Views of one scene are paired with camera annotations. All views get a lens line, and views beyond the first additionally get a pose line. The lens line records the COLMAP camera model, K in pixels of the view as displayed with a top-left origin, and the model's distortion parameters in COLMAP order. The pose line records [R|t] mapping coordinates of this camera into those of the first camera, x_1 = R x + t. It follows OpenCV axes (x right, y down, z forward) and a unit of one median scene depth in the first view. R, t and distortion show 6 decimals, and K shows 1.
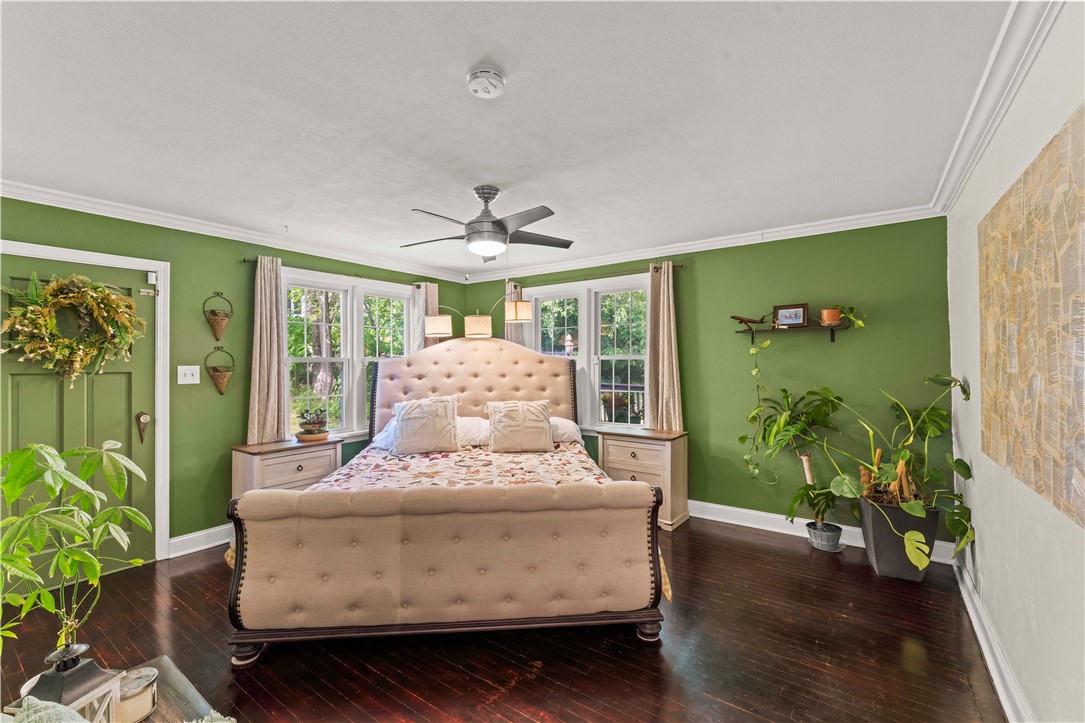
lens RADIAL K [[467.0, 0, 540.5], [0, 467.0, 362.3], [0, 0, 1]] dist [0.000839, -0.000297]
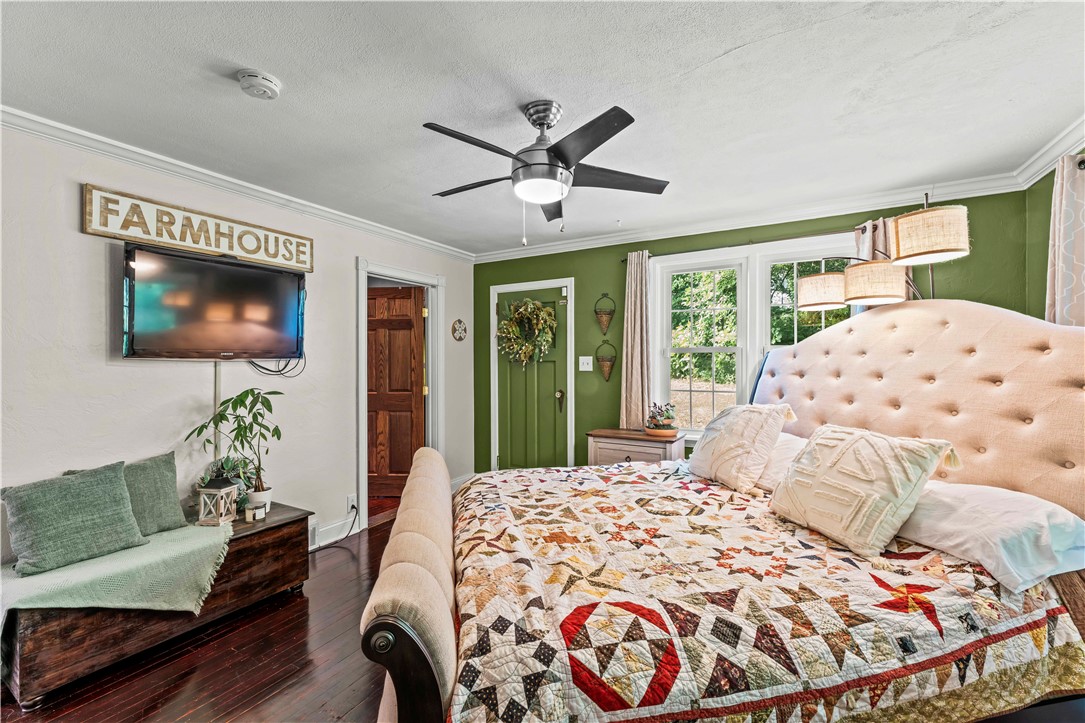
lens RADIAL K [[467.0, 0, 539.0], [0, 467.0, 359.1], [0, 0, 1]] dist [0.000839, -0.000297]
pose [[0.091671, 0.008172, -0.995756, 0.471967], [0.007100, 0.999936, 0.008860, 0.002707], [0.995764, -0.007882, 0.091607, 0.739918]]
